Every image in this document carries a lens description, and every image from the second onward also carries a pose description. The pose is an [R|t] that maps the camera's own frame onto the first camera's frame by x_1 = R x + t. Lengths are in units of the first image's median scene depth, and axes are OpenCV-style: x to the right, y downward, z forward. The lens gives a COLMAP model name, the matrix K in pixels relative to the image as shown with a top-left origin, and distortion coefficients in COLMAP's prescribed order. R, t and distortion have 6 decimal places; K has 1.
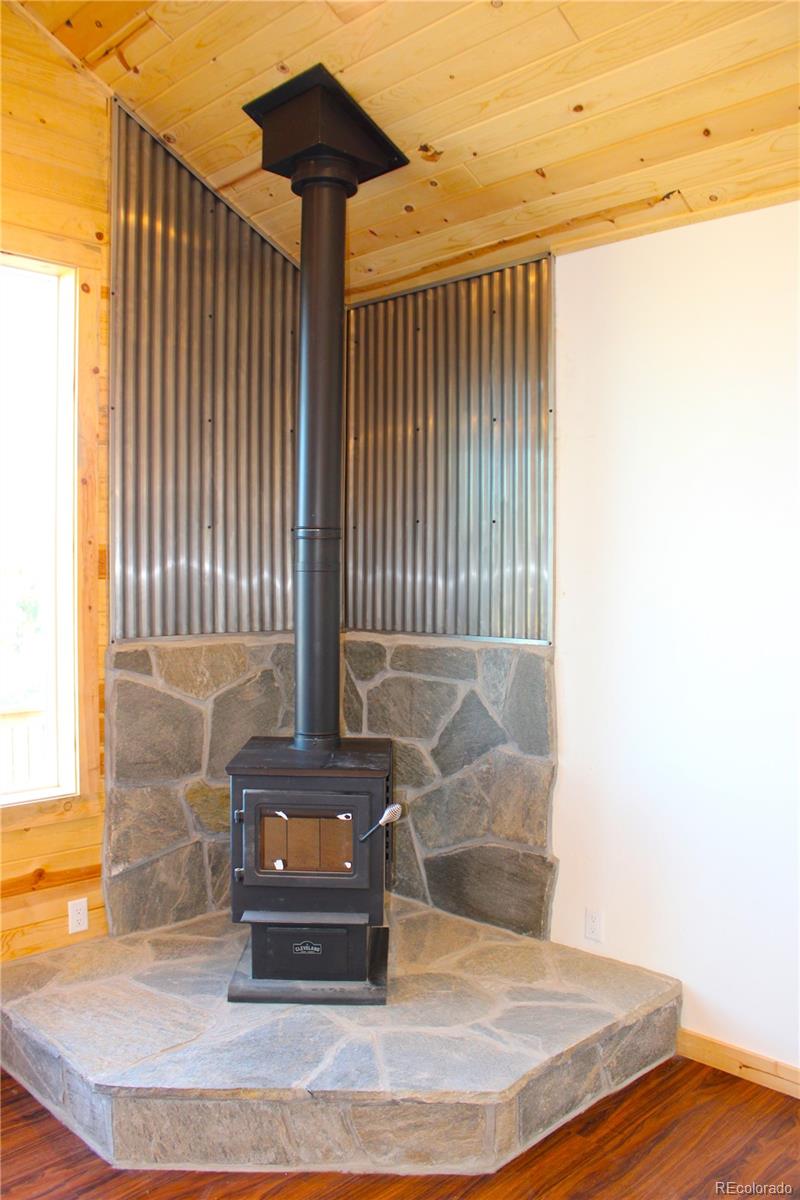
lens RADIAL K [[1002.8, 0, 400.0], [0, 1002.8, 600.0], [0, 0, 1]] dist [-0.161716, 0.146856]
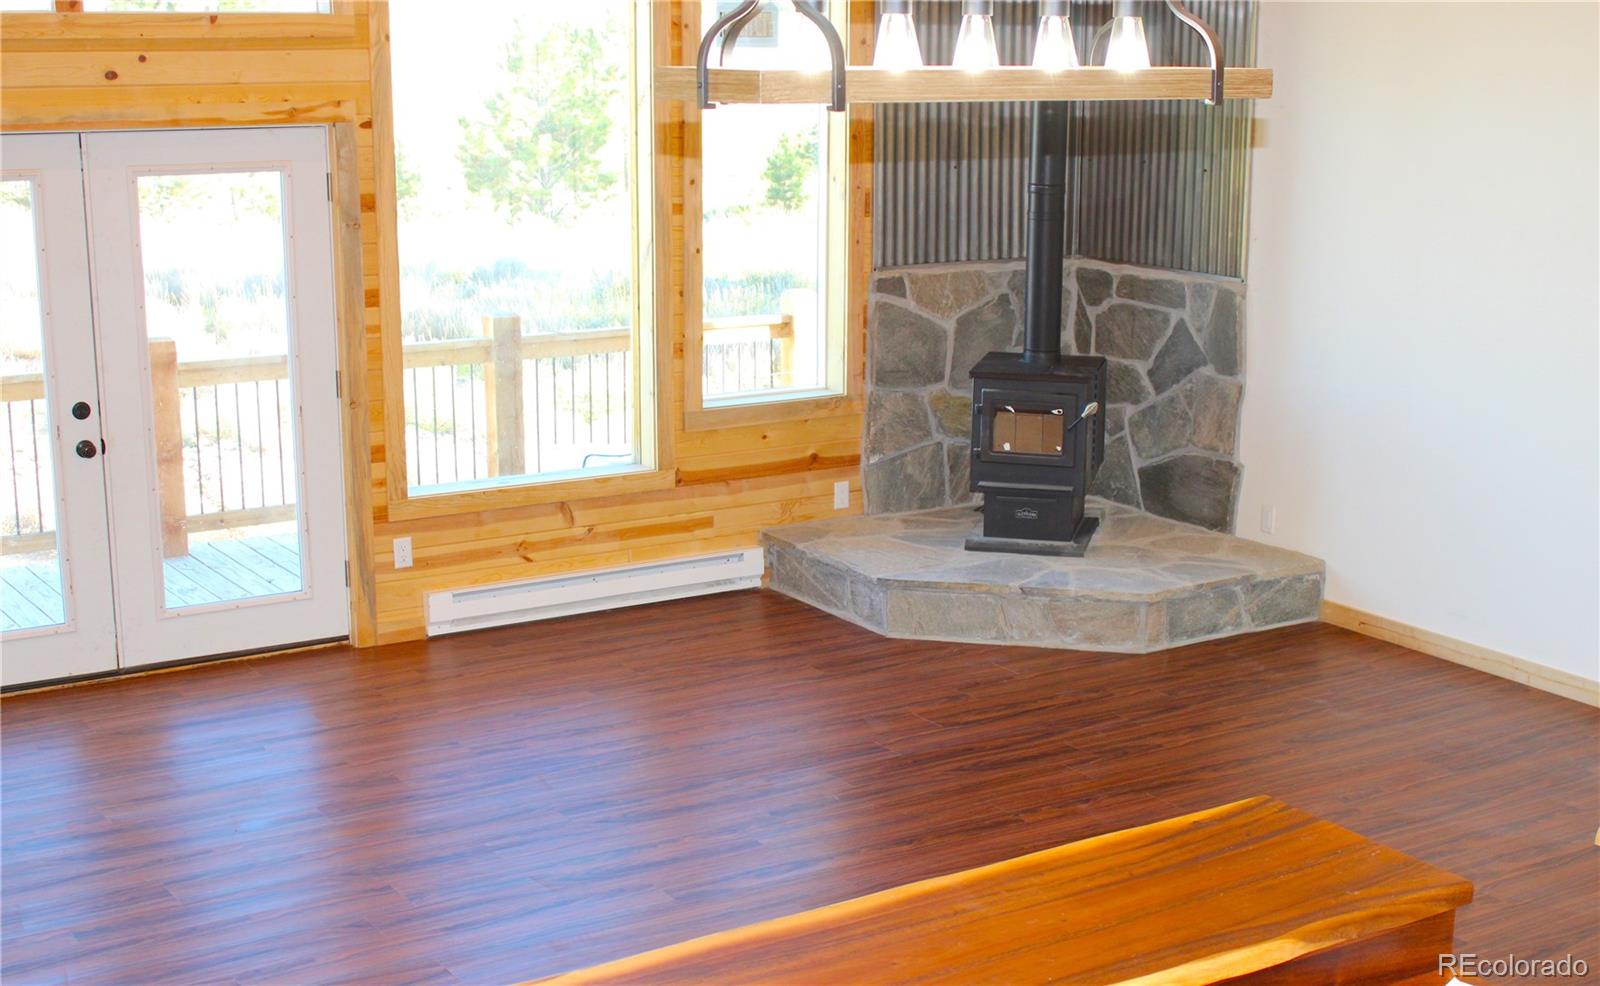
lens RADIAL K [[2195.7, 0, 800.0], [0, 2195.7, 493.0], [0, 0, 1]] dist [-0.054623, 0.081572]
pose [[0.973648, 0.048901, -0.222754, 0.223883], [-0.007835, 0.983337, 0.181625, -0.171561], [0.227924, -0.175094, 0.957806, -1.591978]]
